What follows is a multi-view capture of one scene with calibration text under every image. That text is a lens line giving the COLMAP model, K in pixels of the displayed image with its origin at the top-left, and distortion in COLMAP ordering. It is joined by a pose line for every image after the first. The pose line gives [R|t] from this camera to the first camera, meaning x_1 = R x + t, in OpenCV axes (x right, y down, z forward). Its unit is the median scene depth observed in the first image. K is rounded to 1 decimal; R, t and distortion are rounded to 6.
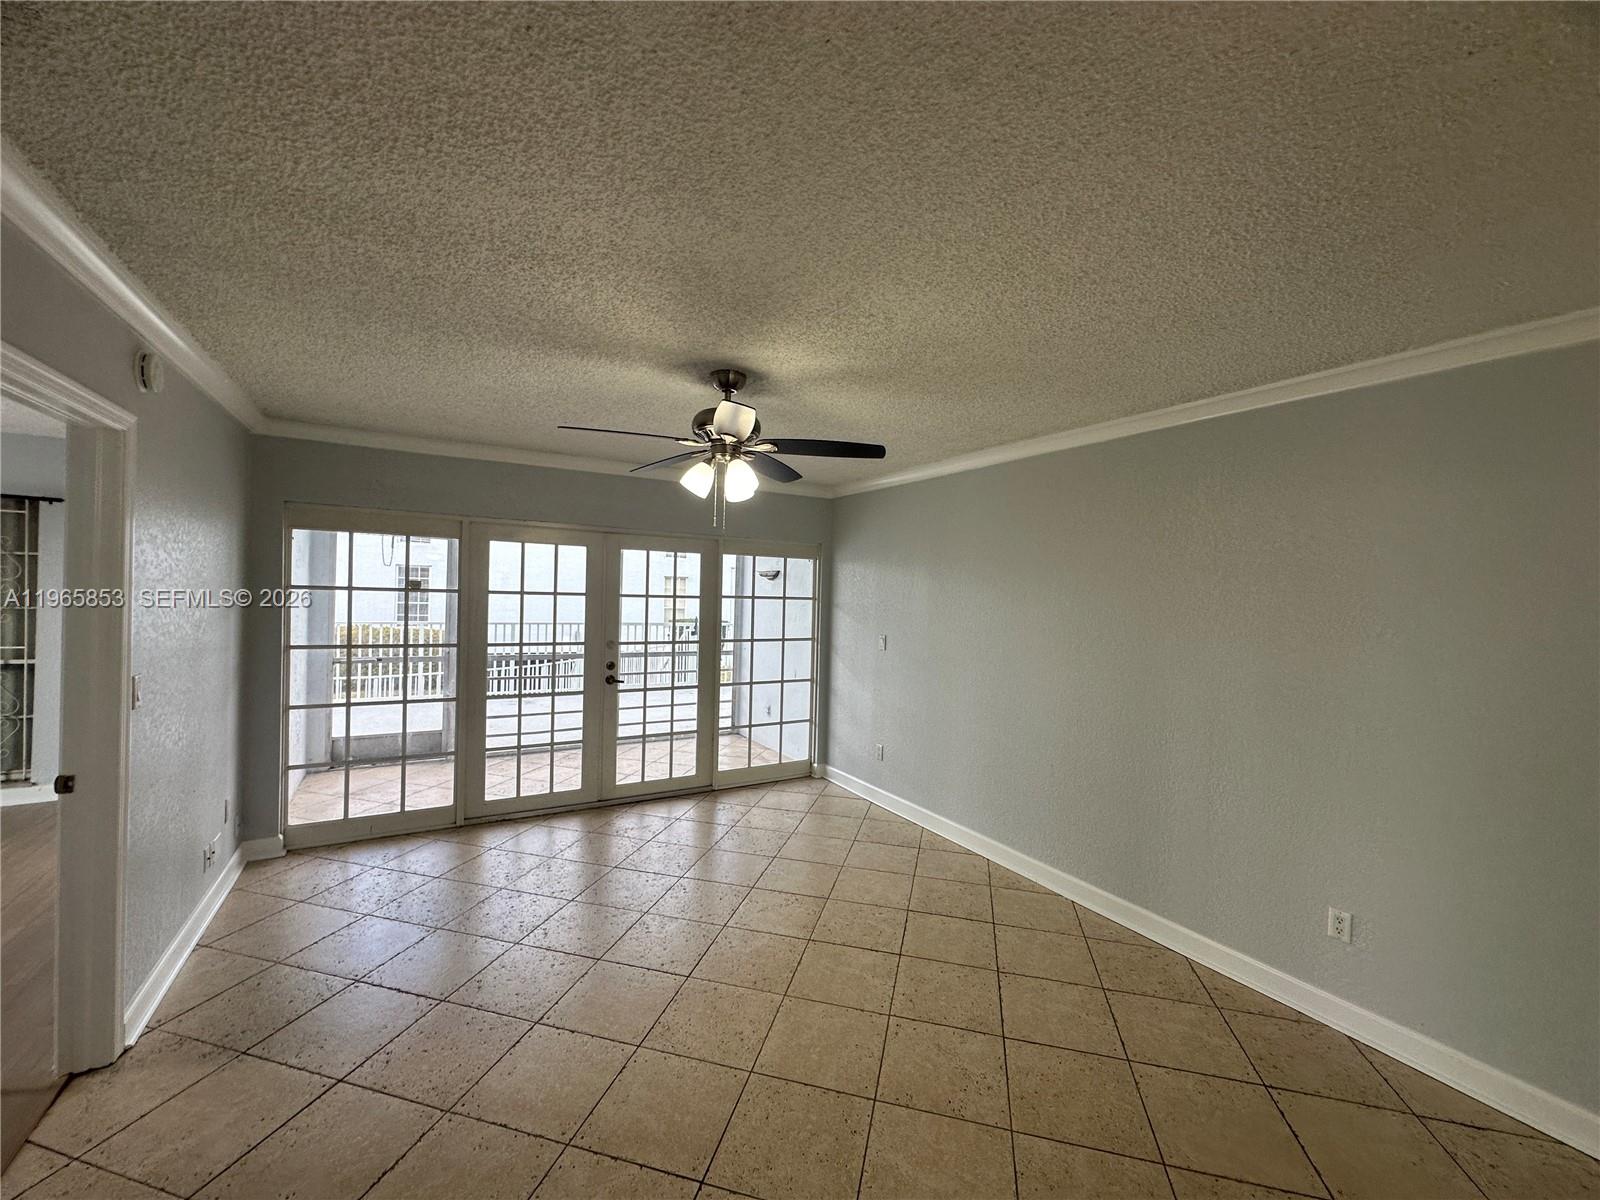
lens RADIAL K [[638.7, 0, 798.4], [0, 638.7, 596.8], [0, 0, 1]] dist [0.000546, -0.000946]
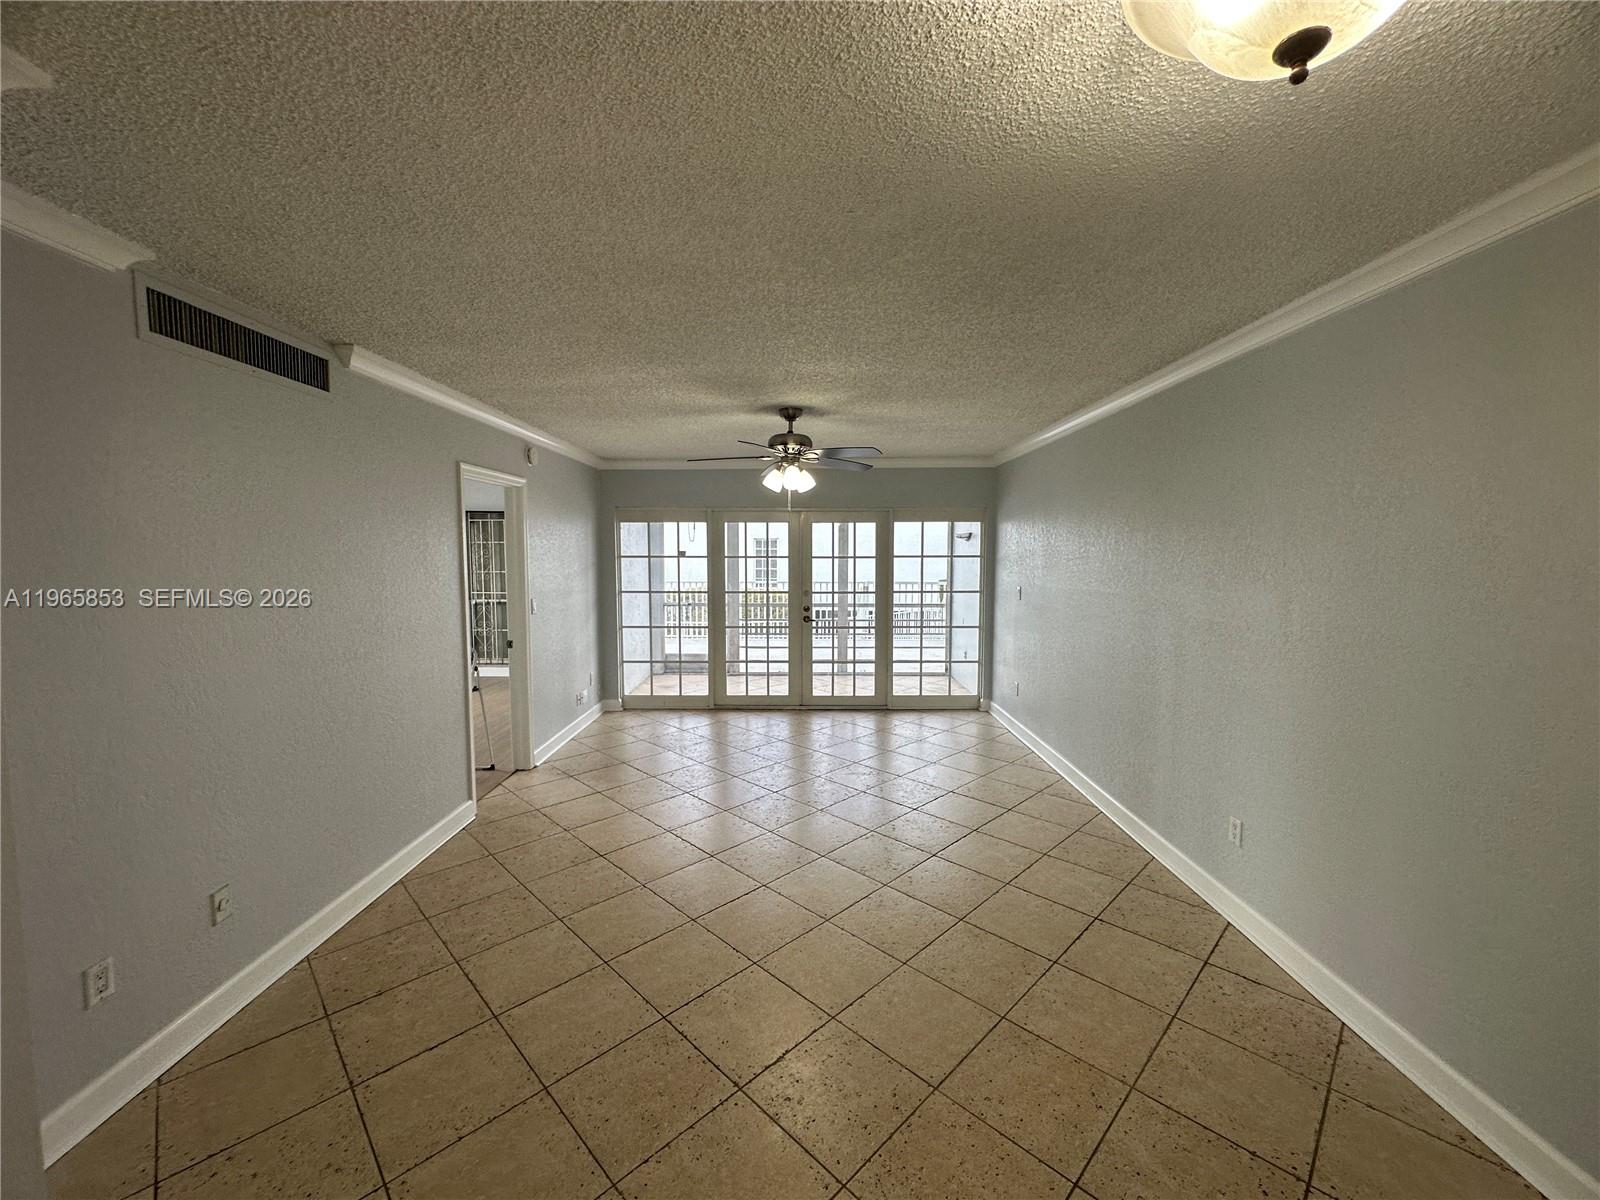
lens RADIAL K [[638.7, 0, 798.7], [0, 638.7, 604.3], [0, 0, 1]] dist [0.000546, -0.000946]
pose [[0.859432, 0.014087, -0.511056, 0.423549], [0.022134, 0.997658, 0.064723, 0.010149], [0.510770, -0.066937, 0.857107, -0.197381]]
